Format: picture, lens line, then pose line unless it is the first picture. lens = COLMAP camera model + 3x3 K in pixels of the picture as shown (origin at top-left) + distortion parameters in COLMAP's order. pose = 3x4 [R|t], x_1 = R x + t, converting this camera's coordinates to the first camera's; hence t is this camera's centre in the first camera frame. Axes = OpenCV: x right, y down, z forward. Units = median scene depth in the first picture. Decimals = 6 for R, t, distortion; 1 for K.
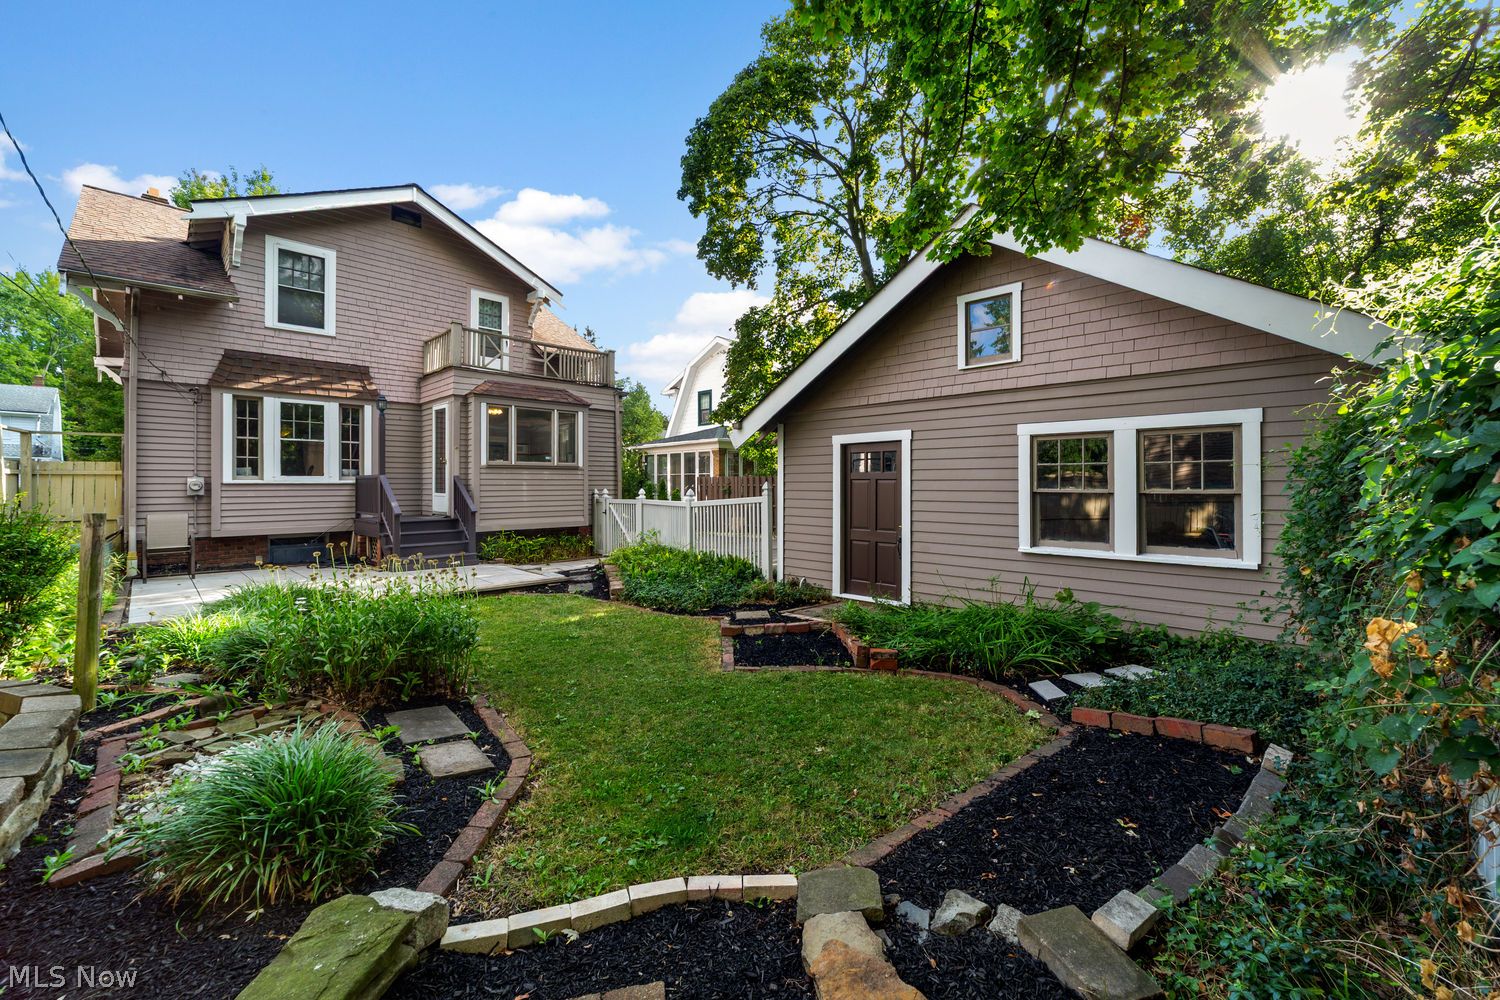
lens RADIAL K [[578.7, 0, 751.6], [0, 578.7, 487.9], [0, 0, 1]] dist [-0.014348, 0.007216]
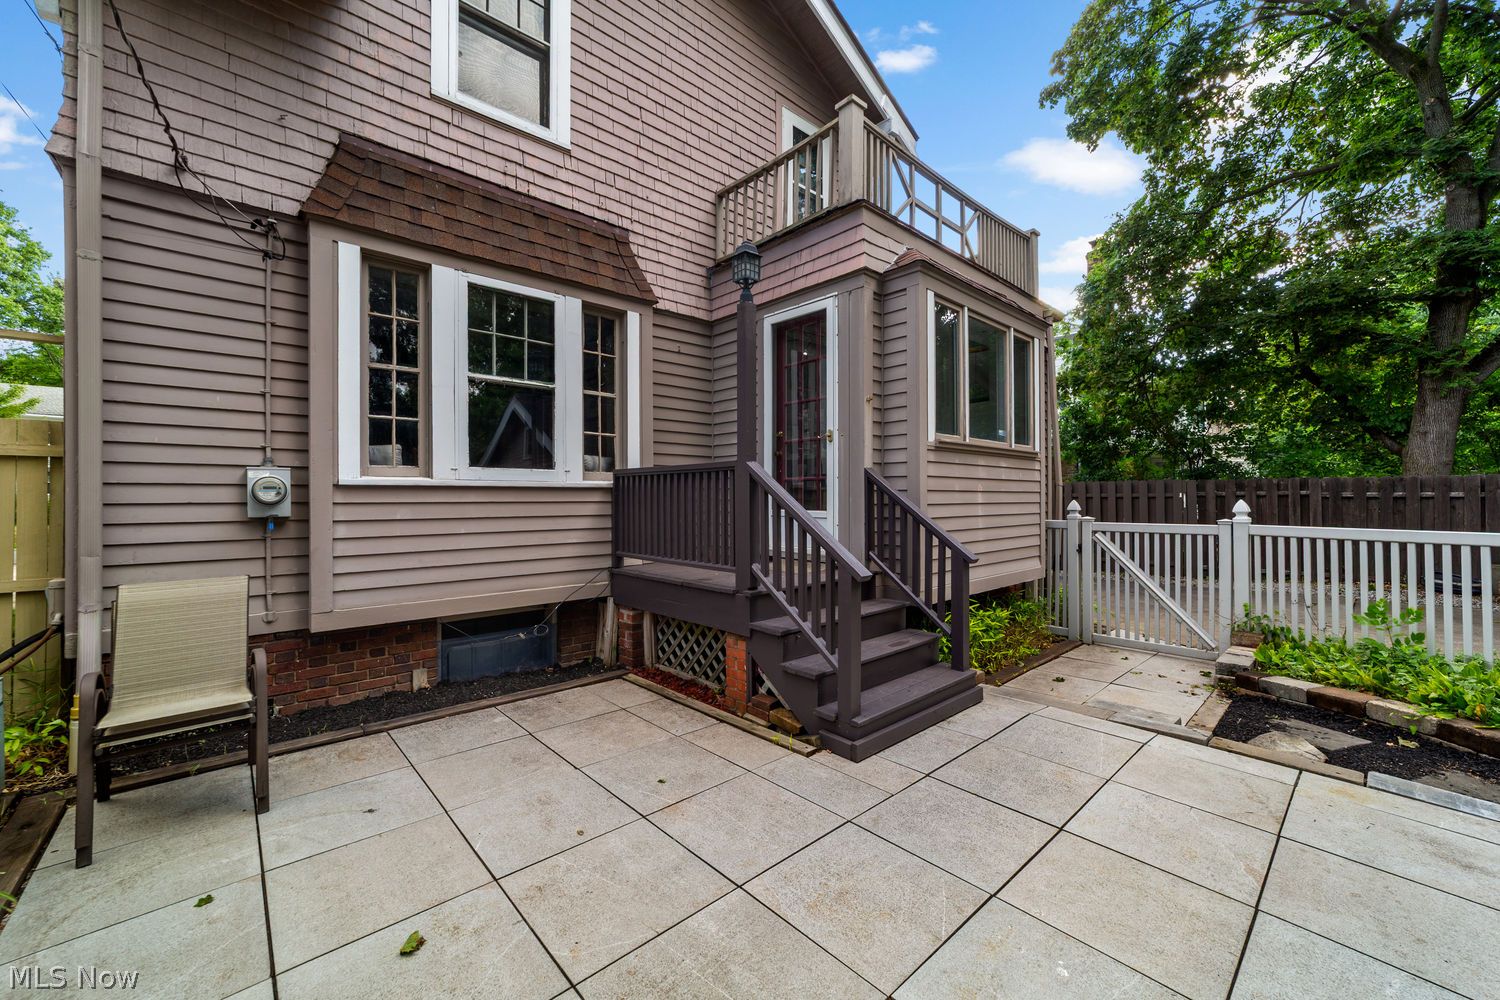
lens RADIAL K [[578.7, 0, 748.2], [0, 578.7, 502.4], [0, 0, 1]] dist [-0.014348, 0.007216]
pose [[0.999404, -0.003163, -0.034372, -0.613025], [0.003048, 0.999990, -0.003388, 0.005060], [0.034382, 0.003281, 0.999403, 0.608853]]
